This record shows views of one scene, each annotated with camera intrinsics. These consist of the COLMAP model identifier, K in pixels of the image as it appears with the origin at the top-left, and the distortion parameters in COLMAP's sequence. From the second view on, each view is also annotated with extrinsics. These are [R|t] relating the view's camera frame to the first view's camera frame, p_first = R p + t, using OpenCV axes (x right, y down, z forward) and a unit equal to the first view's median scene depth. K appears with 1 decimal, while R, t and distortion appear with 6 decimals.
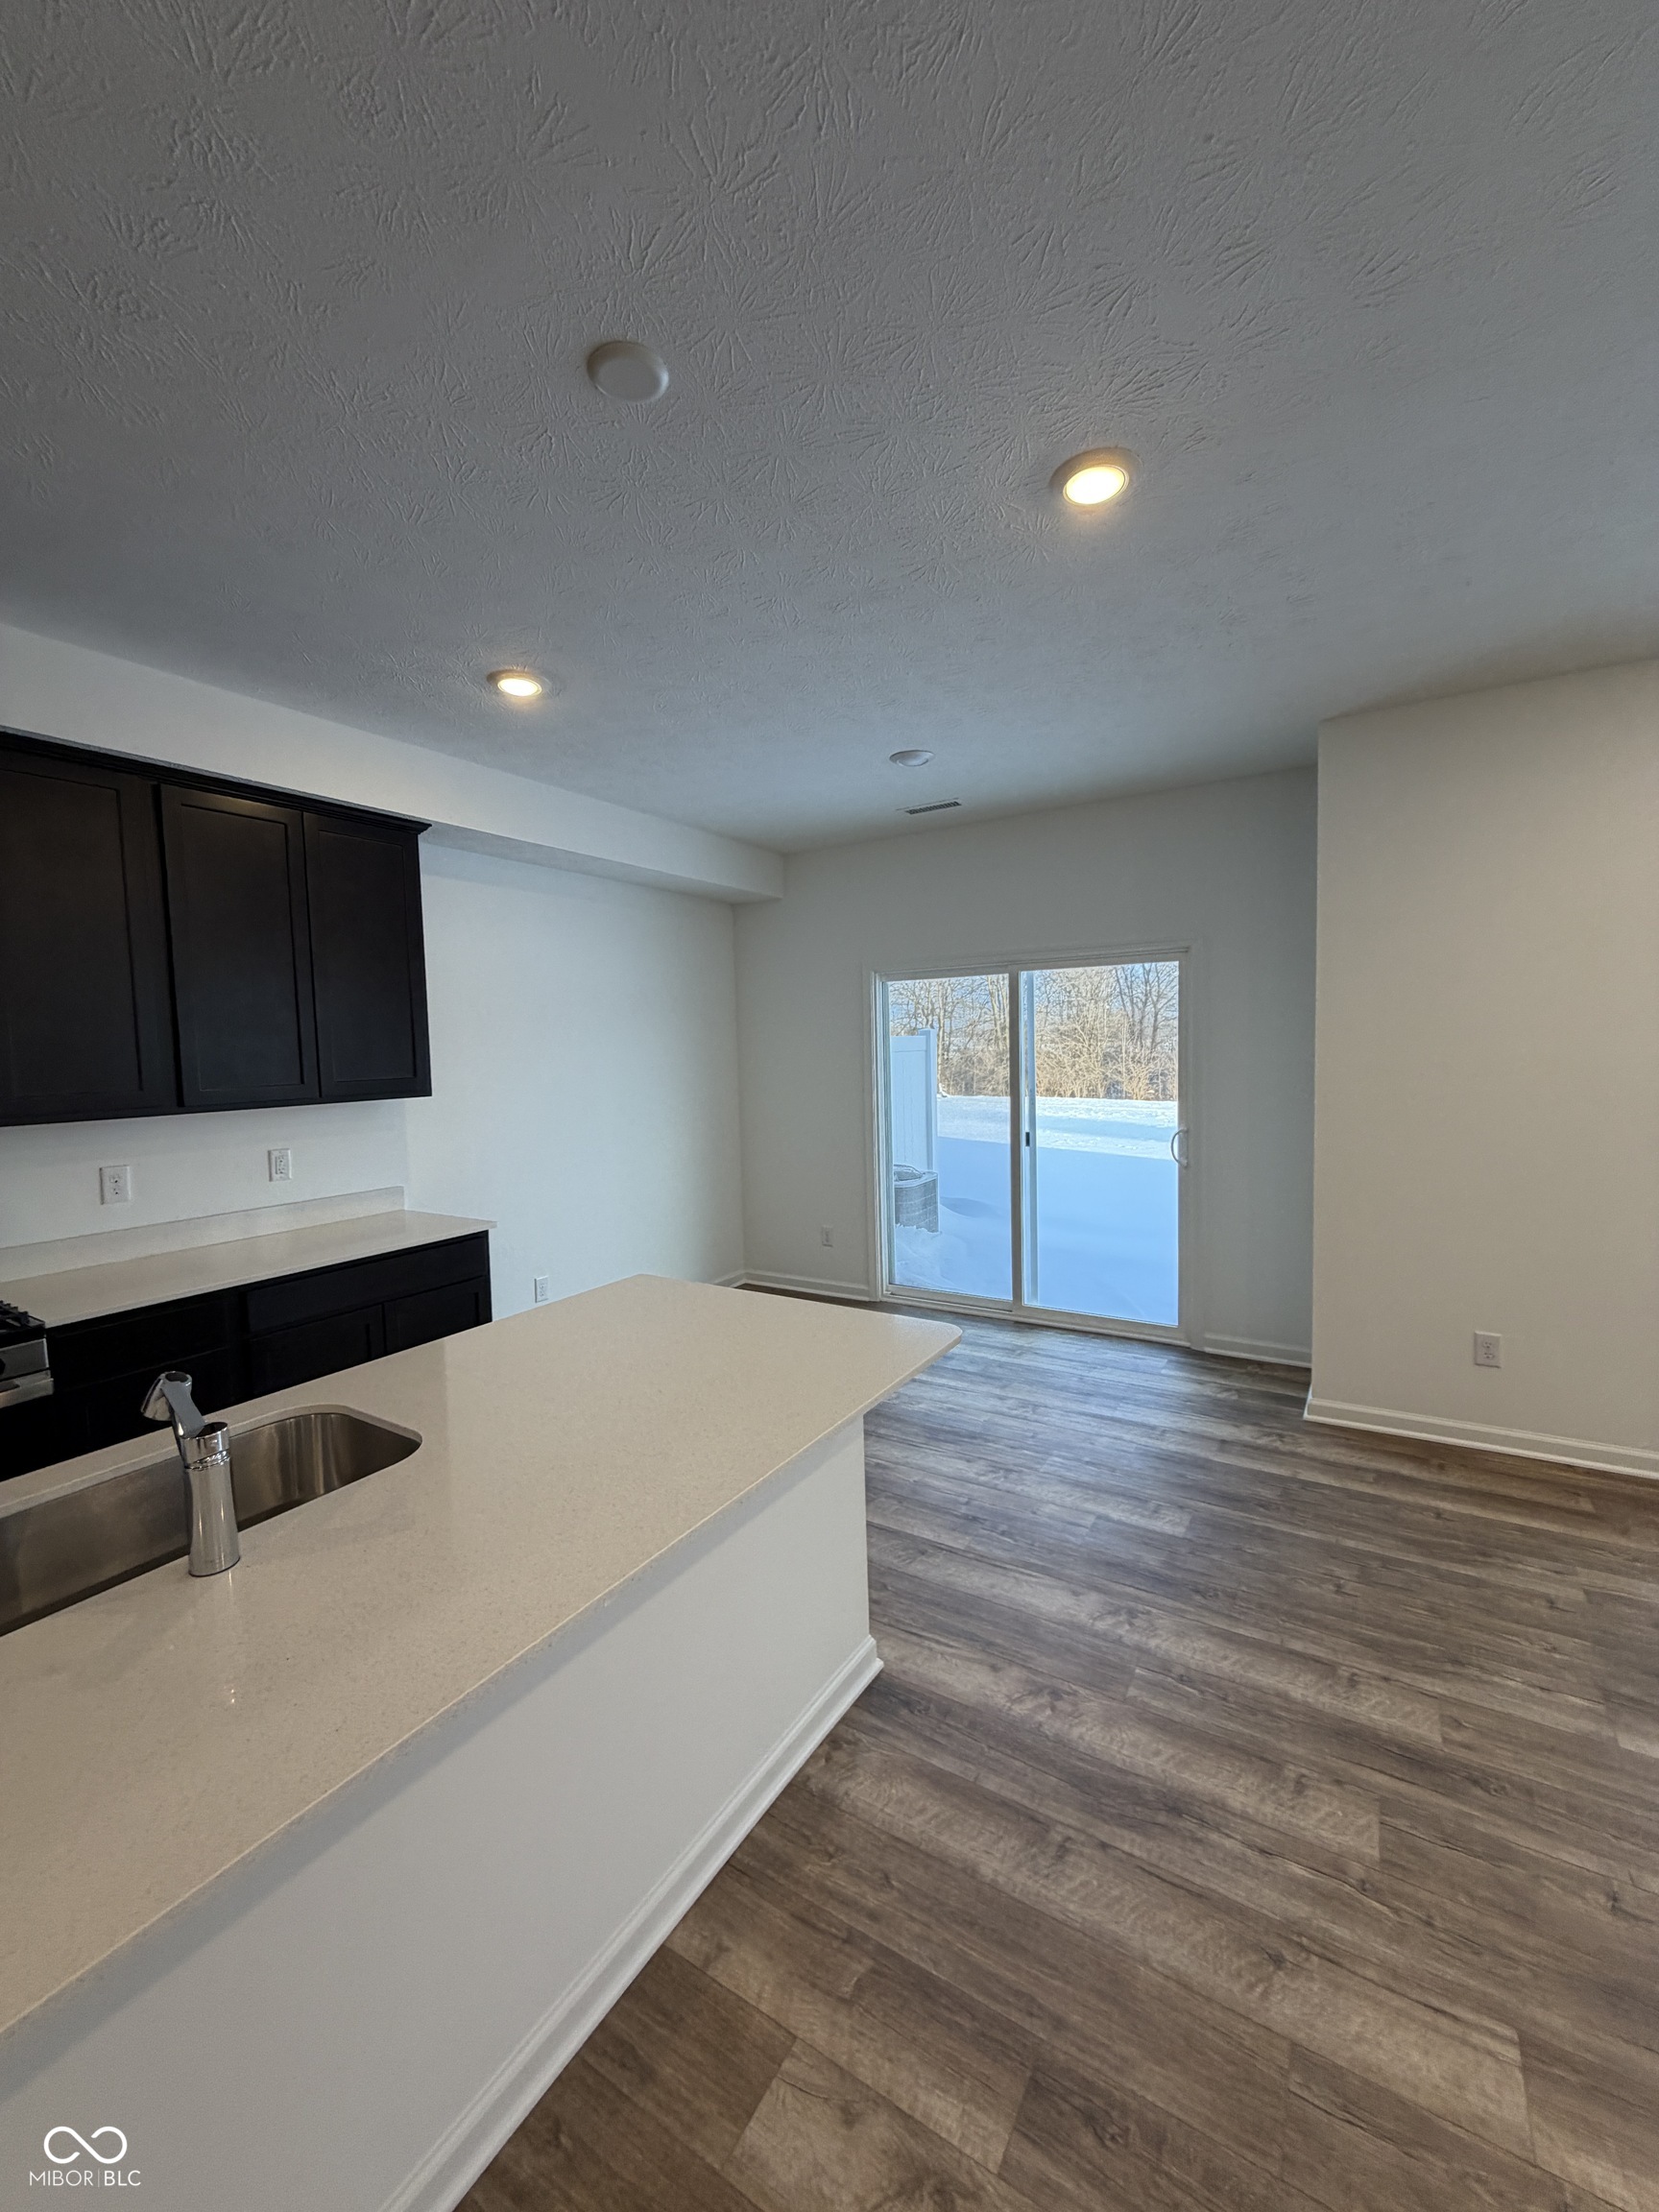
lens RADIAL K [[883.4, 0, 826.6], [0, 883.4, 1101.0], [0, 0, 1]] dist [0.000874, -0.000081]
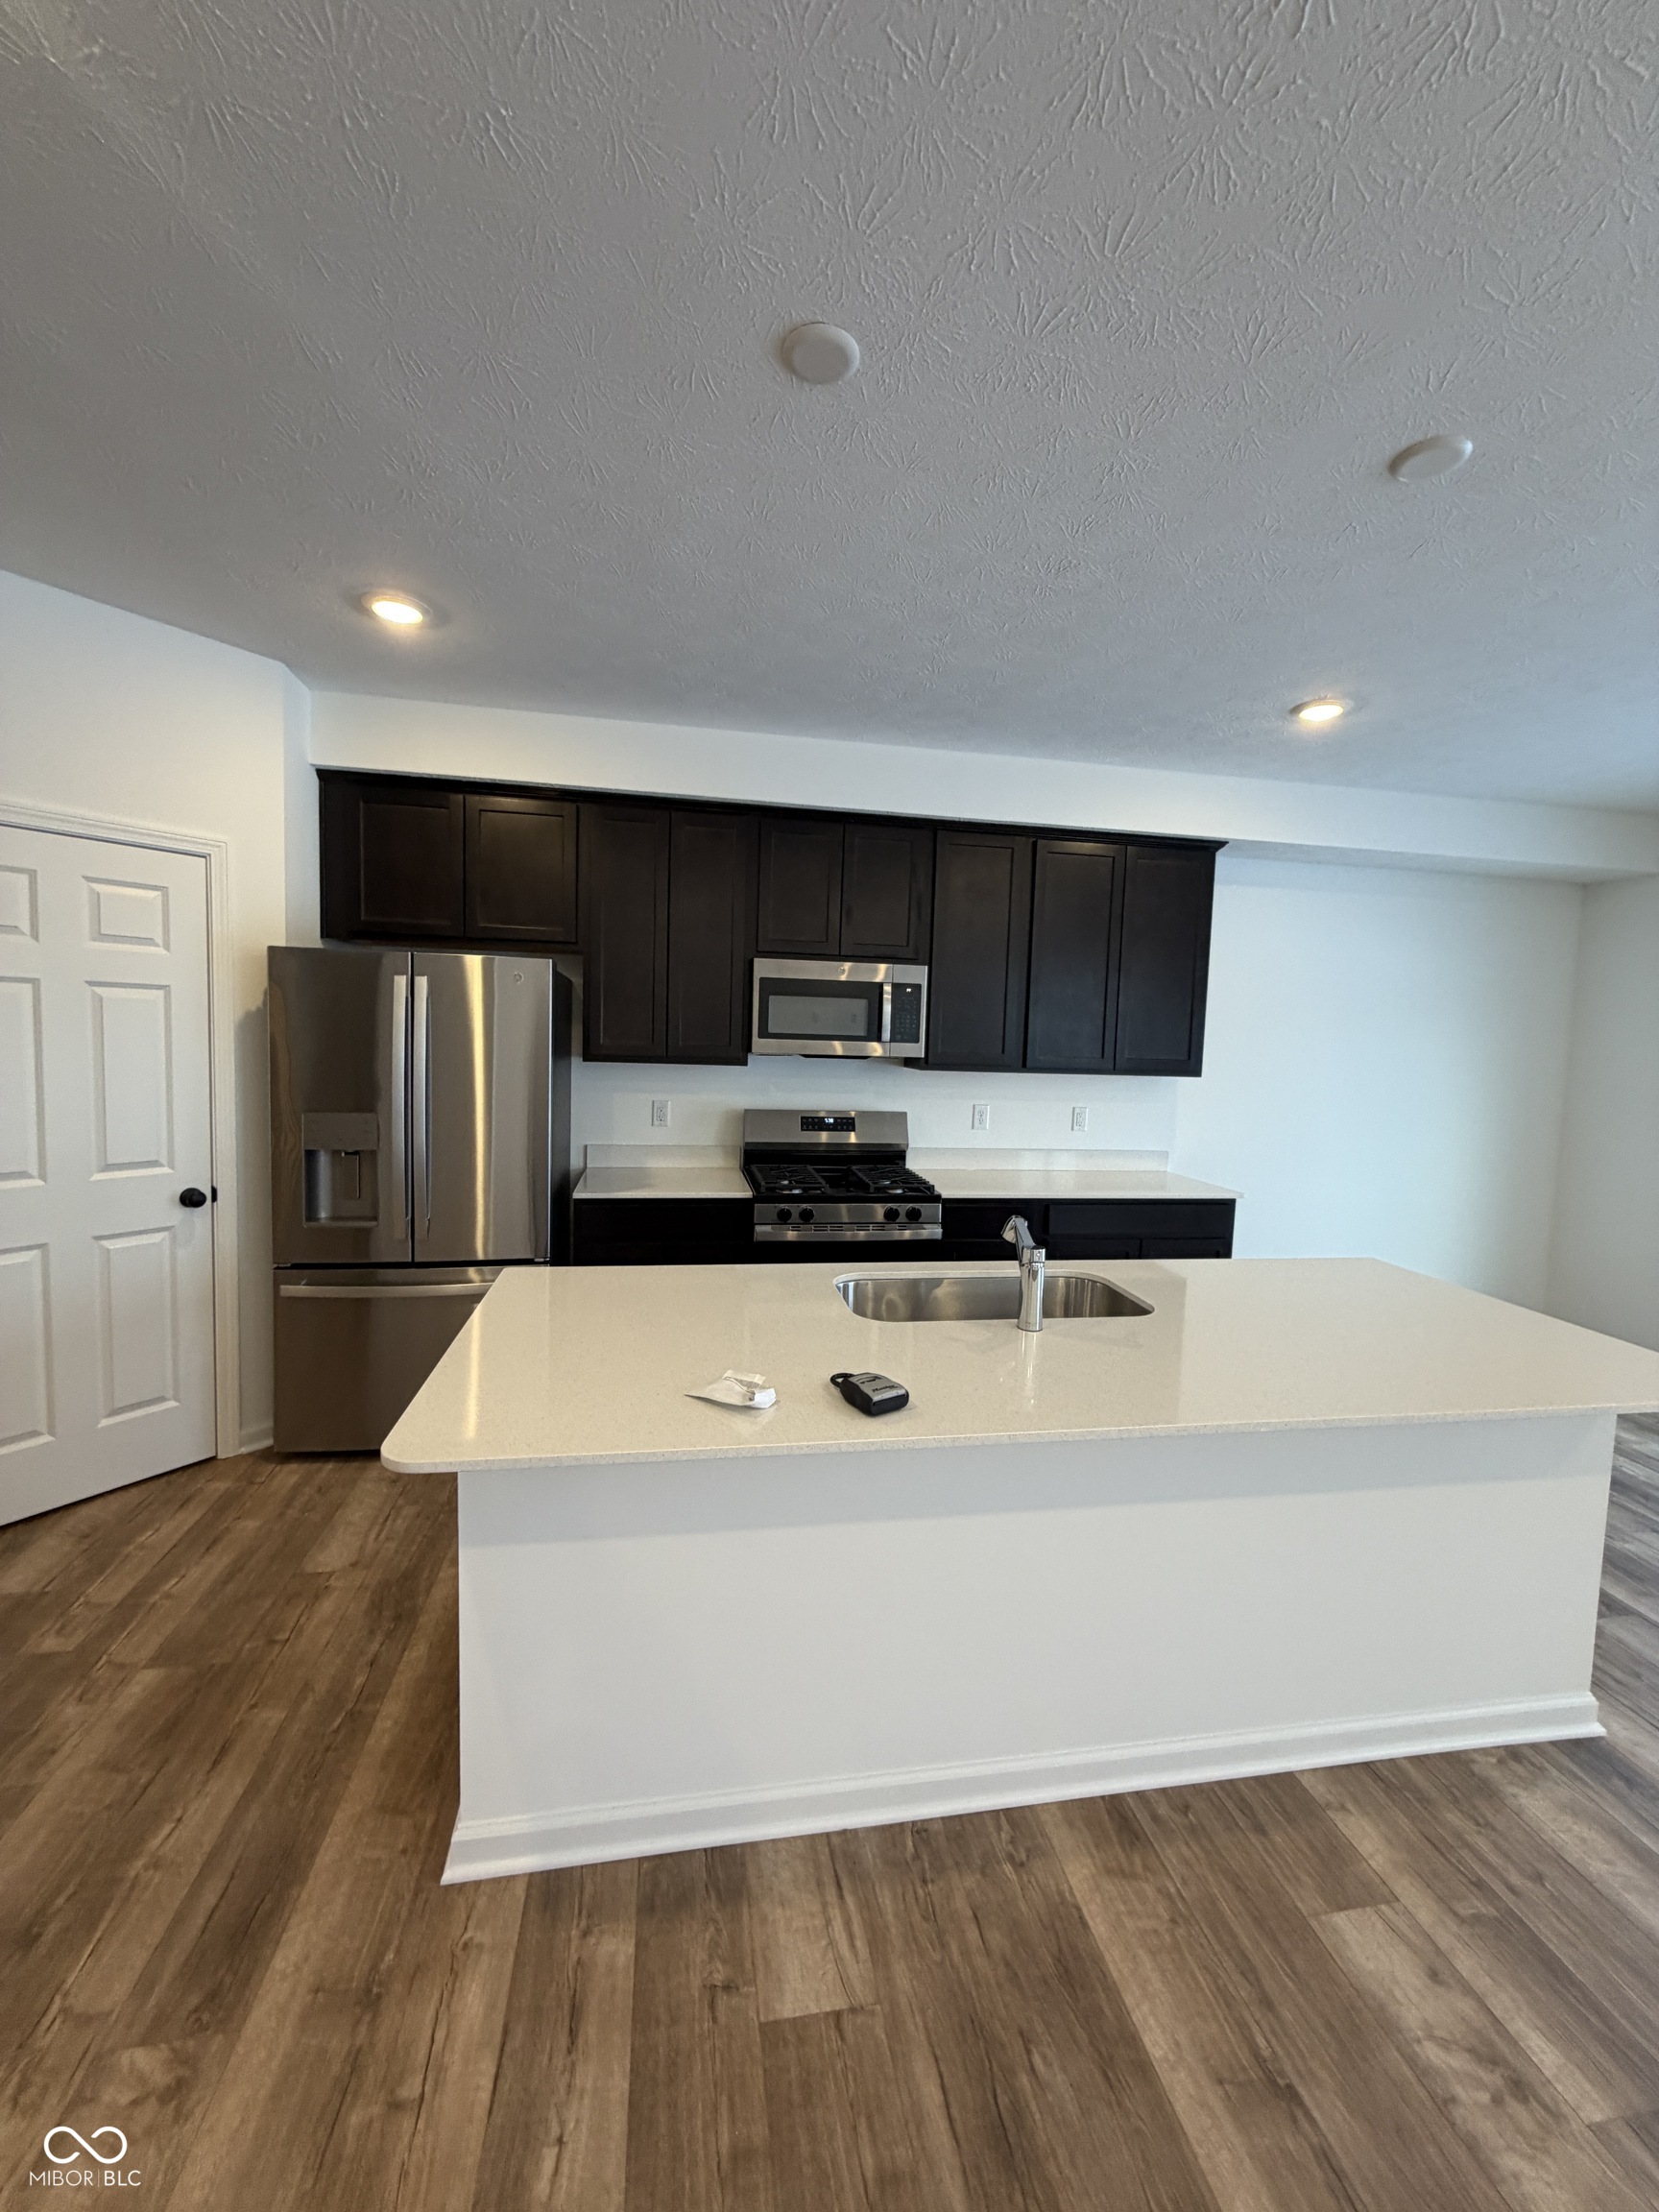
lens RADIAL K [[883.4, 0, 826.6], [0, 883.4, 1101.0], [0, 0, 1]] dist [0.000874, -0.000081]
pose [[0.669243, 0.104145, -0.735709, 0.154885], [-0.098155, 0.993843, 0.051398, 0.026678], [0.736532, 0.037816, 0.675345, -0.277284]]
